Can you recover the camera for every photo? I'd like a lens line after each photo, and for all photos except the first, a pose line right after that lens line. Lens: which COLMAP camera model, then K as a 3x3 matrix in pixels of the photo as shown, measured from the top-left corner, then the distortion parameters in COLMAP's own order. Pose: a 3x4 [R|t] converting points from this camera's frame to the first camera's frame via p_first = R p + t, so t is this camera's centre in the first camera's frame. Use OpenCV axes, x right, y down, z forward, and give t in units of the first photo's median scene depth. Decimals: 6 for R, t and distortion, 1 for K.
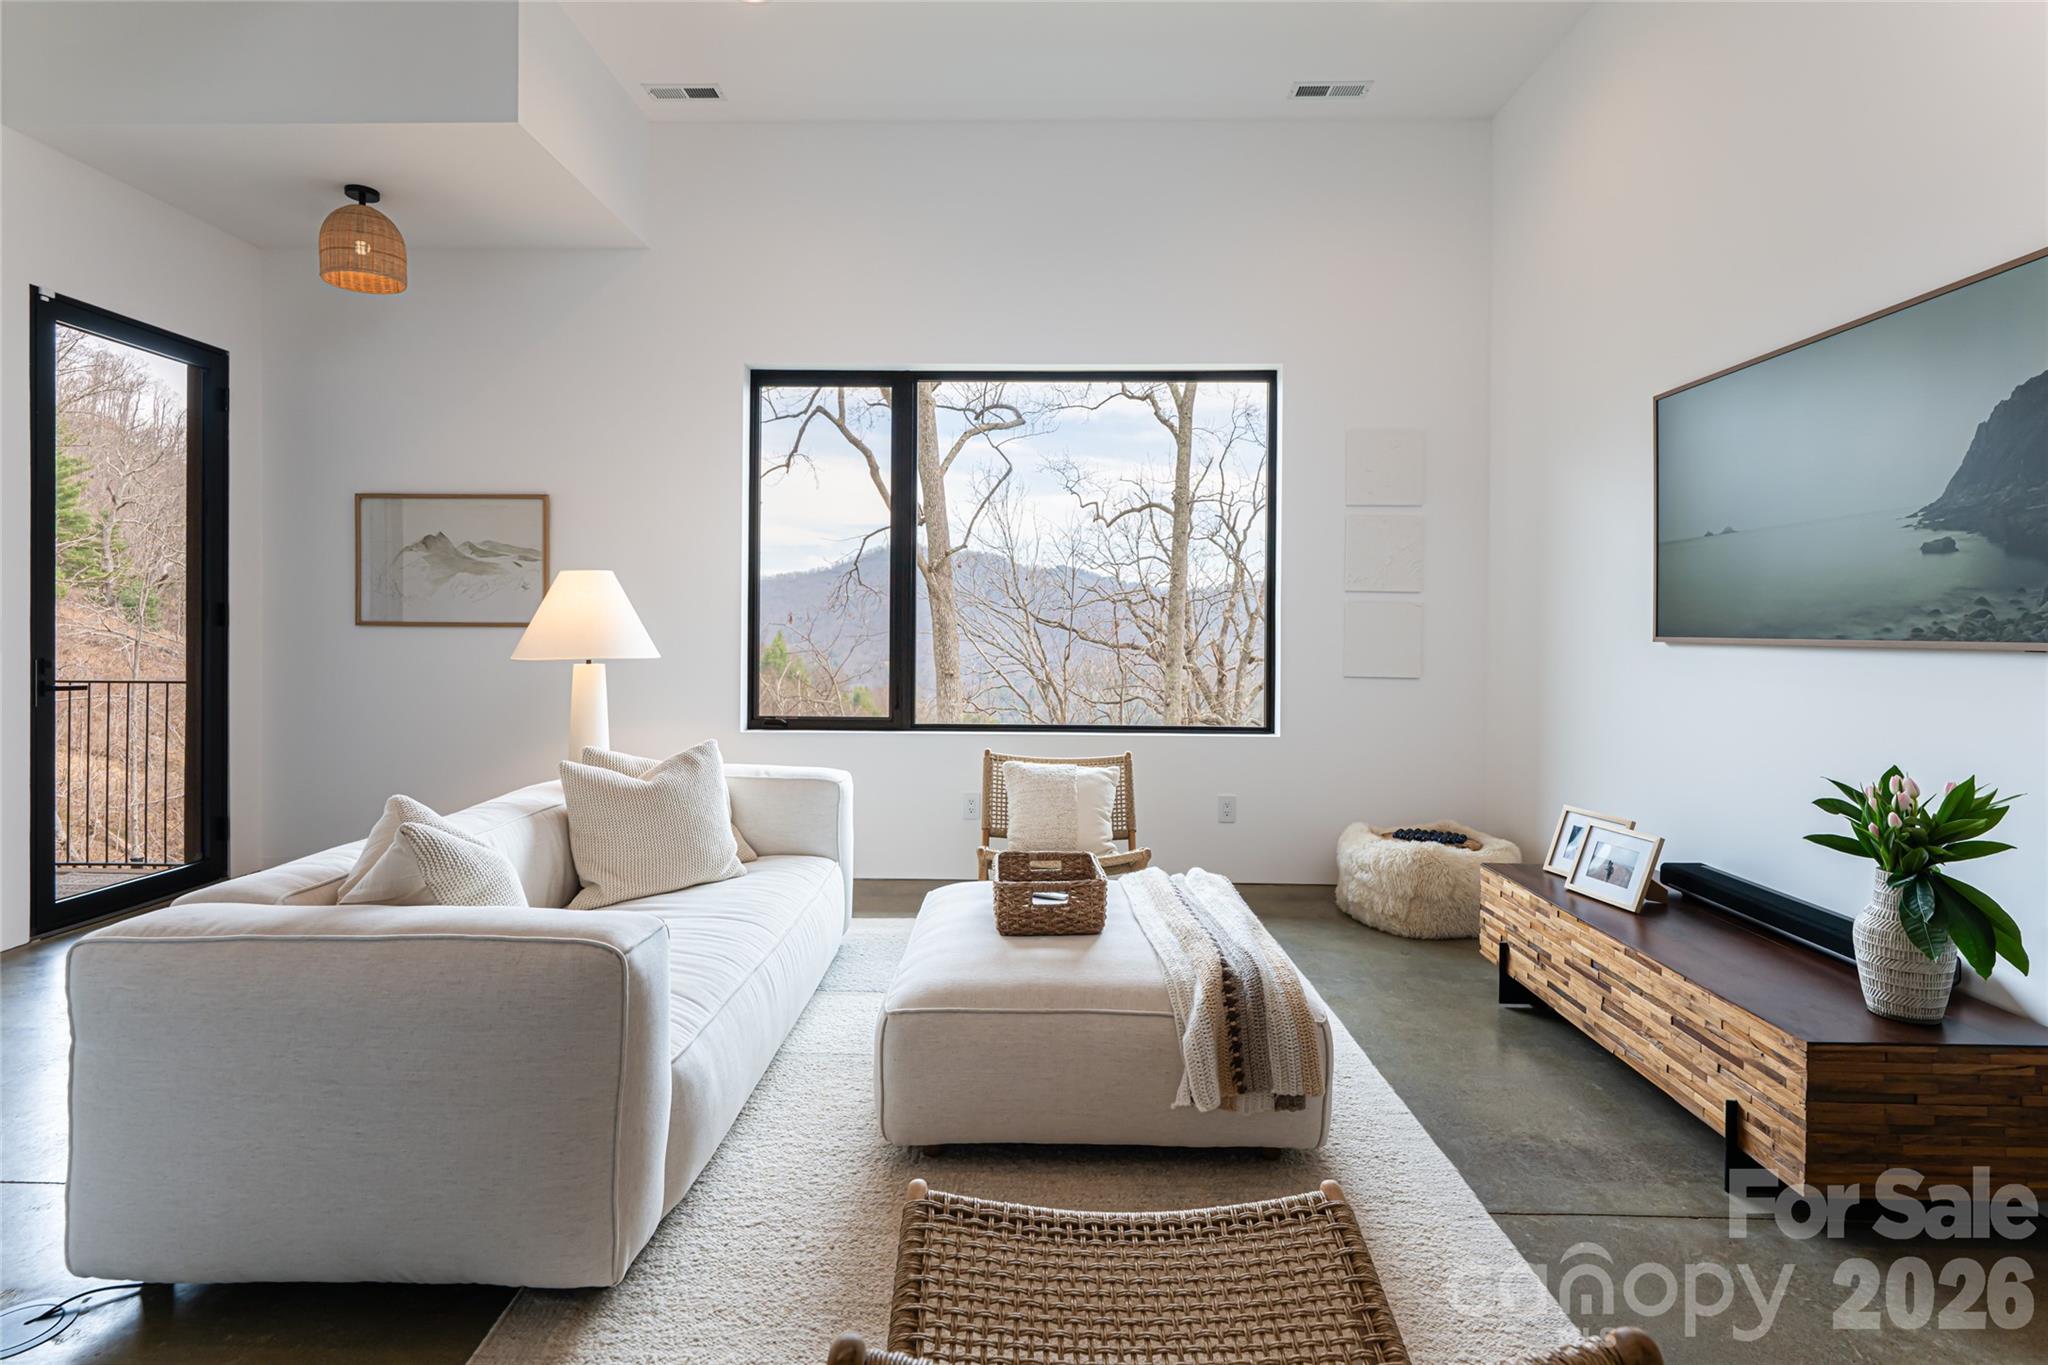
lens RADIAL K [[1025.6, 0, 1011.7], [0, 1025.6, 645.7], [0, 0, 1]] dist [0.000296, -0.001368]
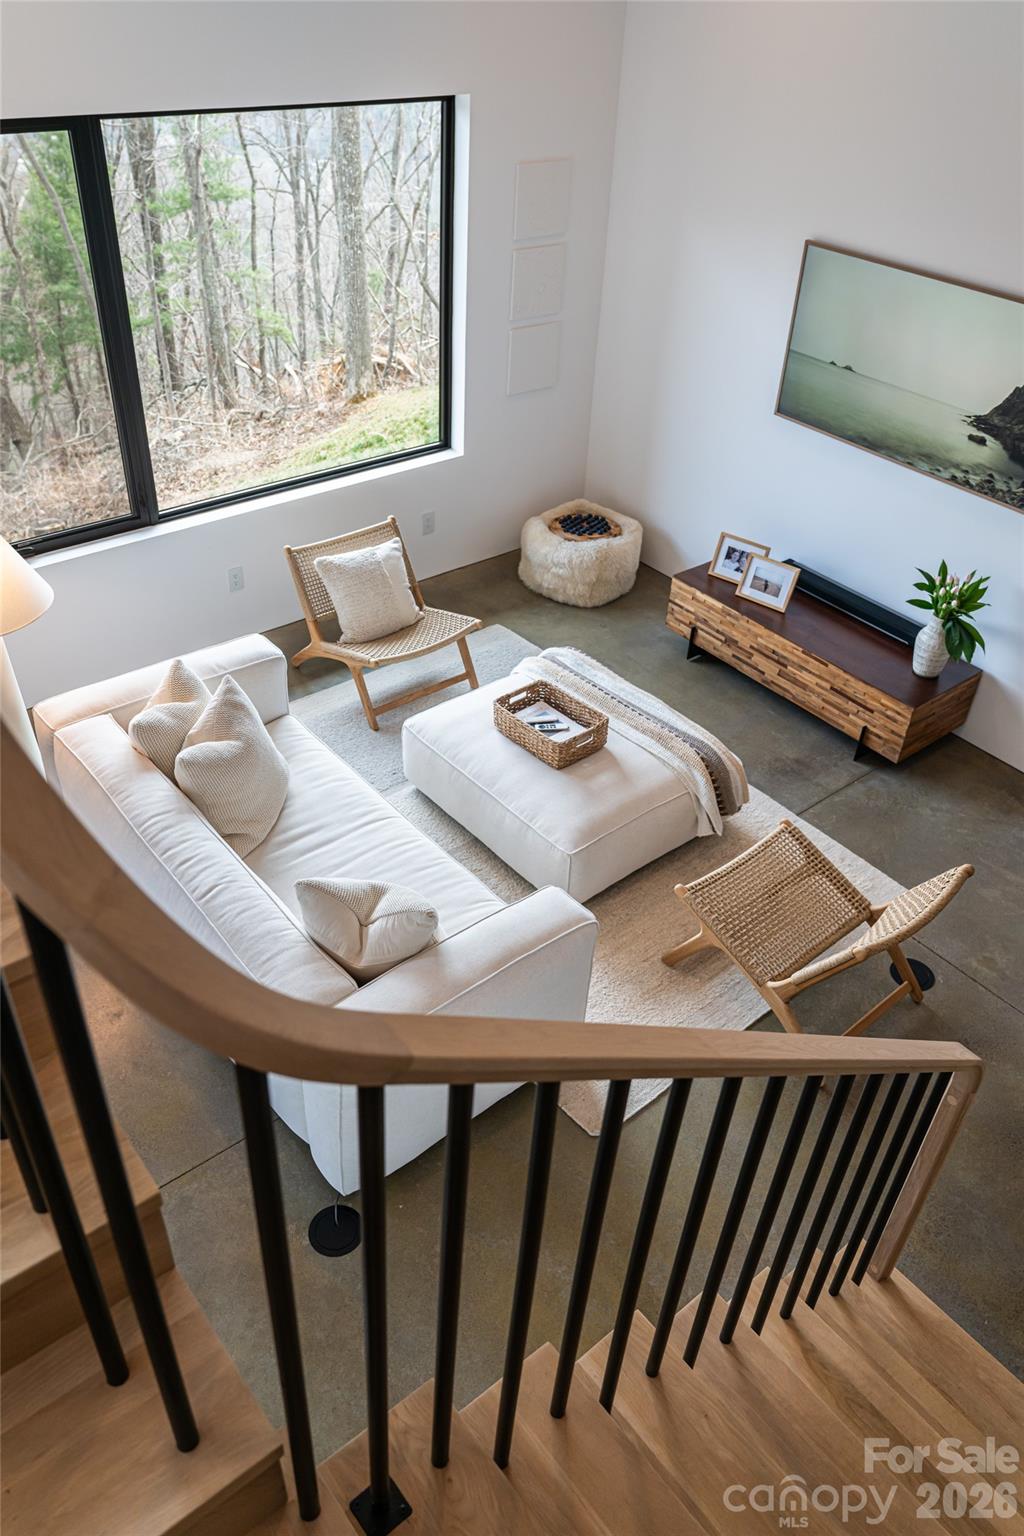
lens RADIAL K [[1136.2, 0, 509.9], [0, 1136.2, 769.7], [0, 0, 1]] dist [-0.001016, 0.000149]
pose [[0.752366, -0.376294, 0.540692, -0.672167], [-0.032024, 0.798928, 0.600574, -0.507345], [-0.657966, -0.469167, 0.589036, 0.024336]]
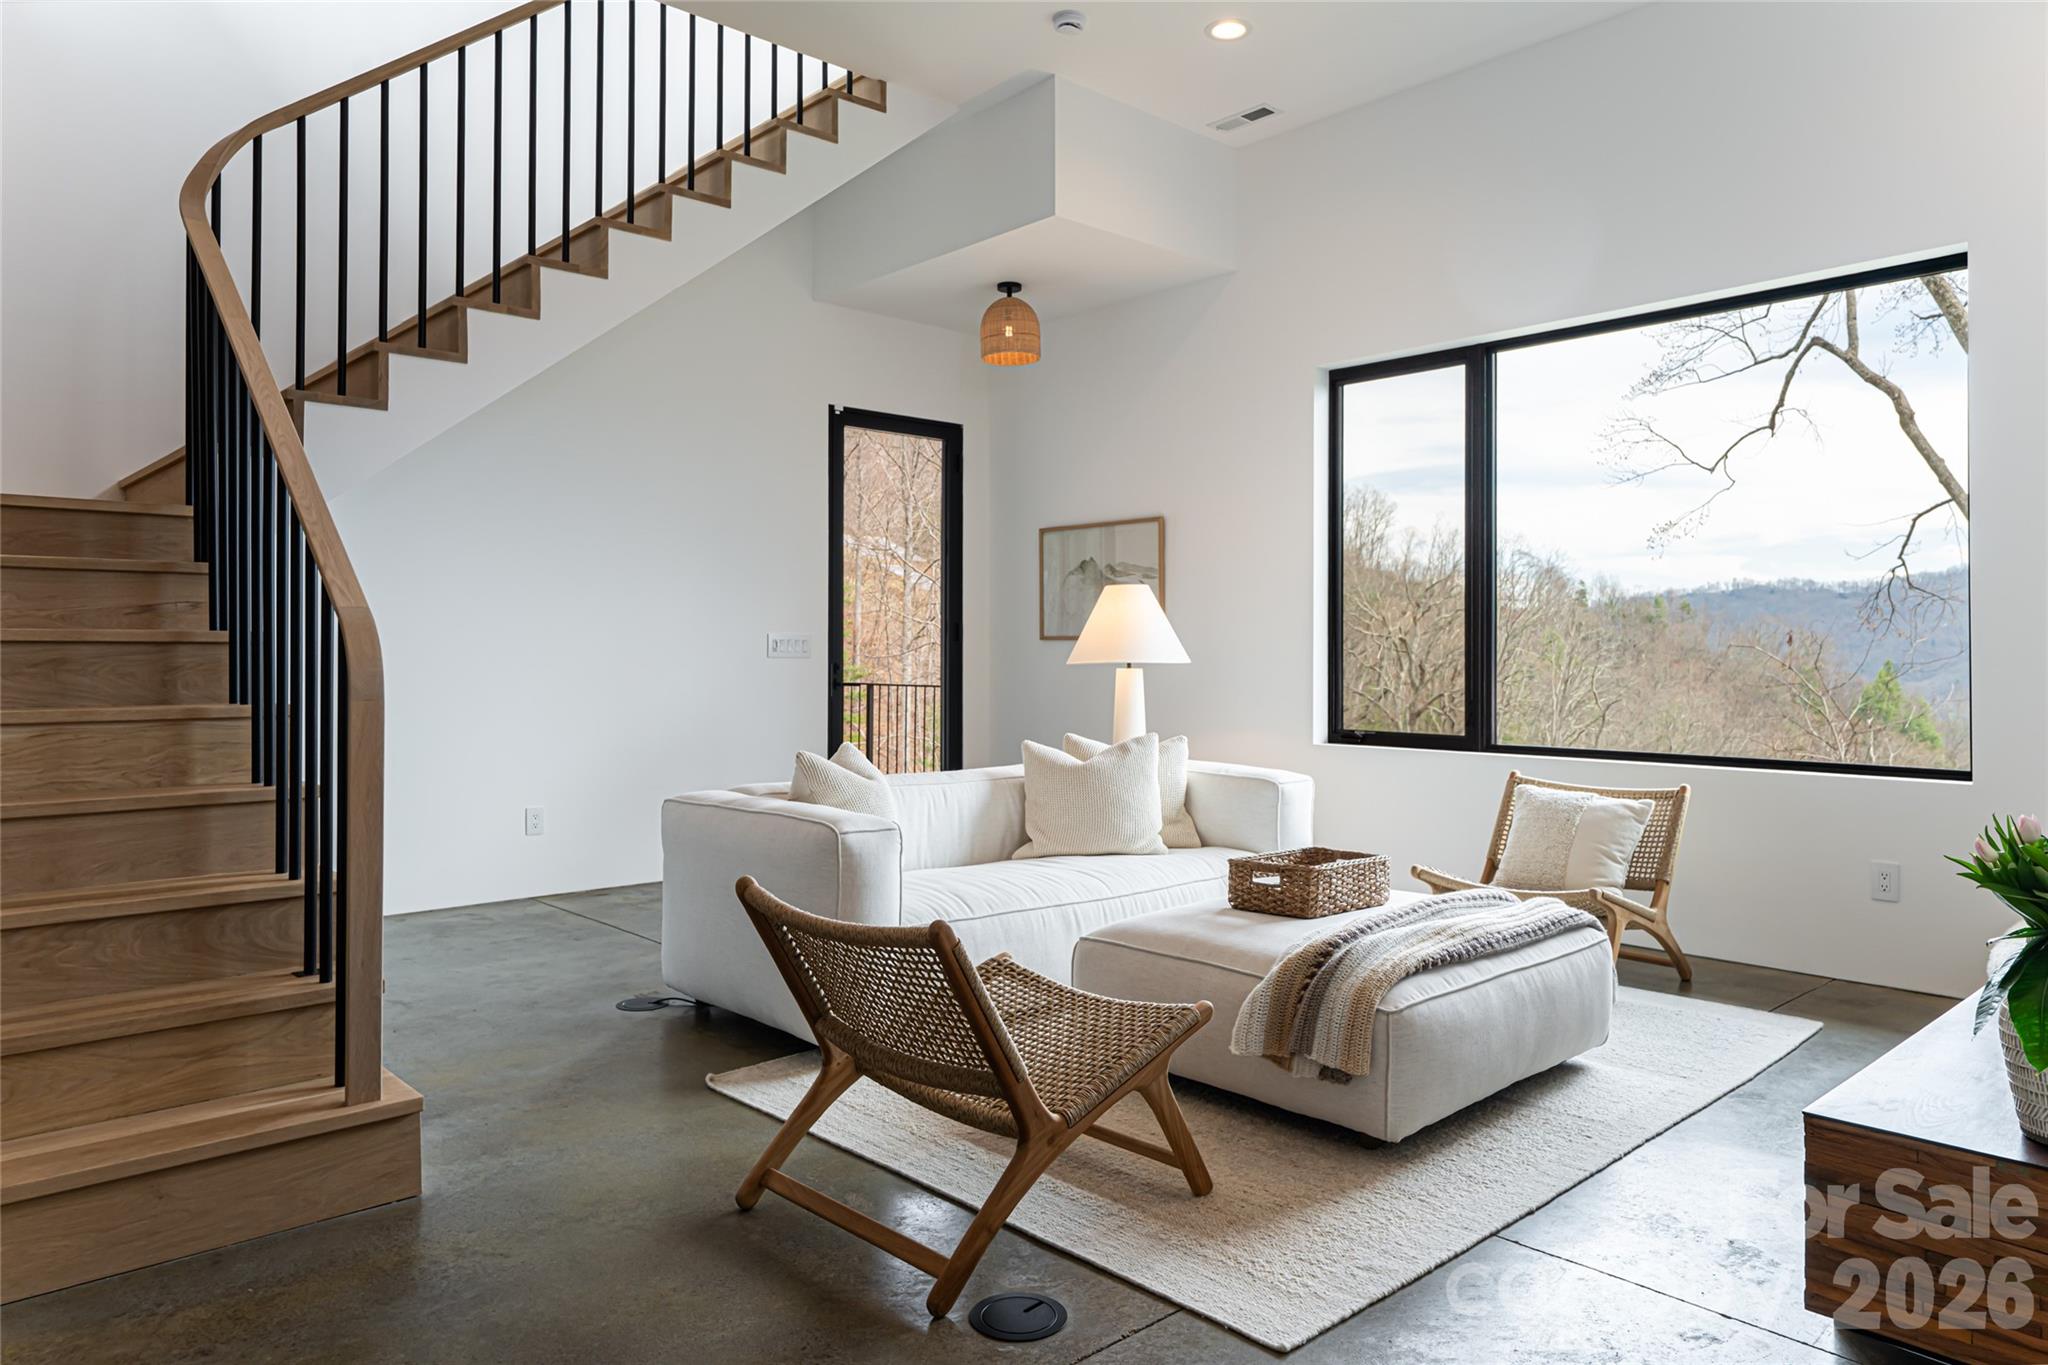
lens RADIAL K [[1302.1, 0, 1024.7], [0, 1302.1, 661.5], [0, 0, 1]] dist [0.000959, 0.000515]
pose [[0.693640, -0.000879, -0.720322, 0.551437], [-0.009413, 0.999903, -0.010285, 0.026591], [0.720261, 0.013915, 0.693564, -0.071902]]
